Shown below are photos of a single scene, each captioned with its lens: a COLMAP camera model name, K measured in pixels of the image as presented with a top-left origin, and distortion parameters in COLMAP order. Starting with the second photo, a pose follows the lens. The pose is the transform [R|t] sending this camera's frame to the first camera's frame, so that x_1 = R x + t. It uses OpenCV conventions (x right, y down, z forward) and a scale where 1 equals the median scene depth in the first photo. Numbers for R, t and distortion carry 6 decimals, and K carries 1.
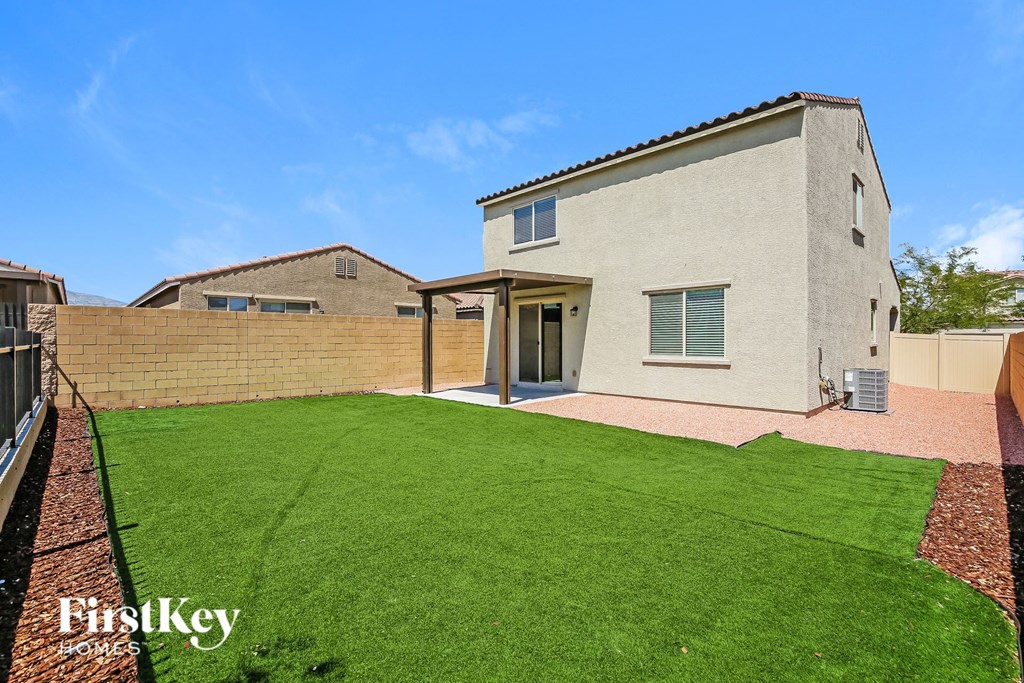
lens RADIAL K [[459.9, 0, 511.0], [0, 459.9, 335.7], [0, 0, 1]] dist [0.001694, -0.000186]
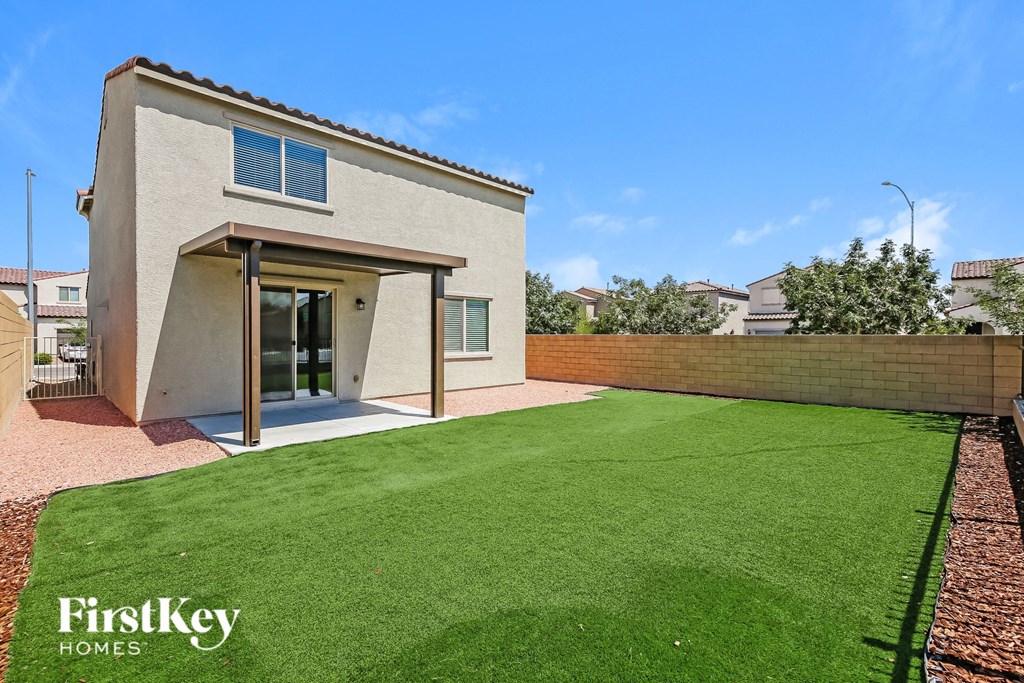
lens RADIAL K [[459.9, 0, 511.0], [0, 459.9, 335.7], [0, 0, 1]] dist [0.001694, -0.000186]
pose [[0.007722, 0.005368, 0.999956, -0.706187], [-0.015149, 0.999871, -0.005250, 0.004187], [-0.999855, -0.015107, 0.007802, 0.724817]]
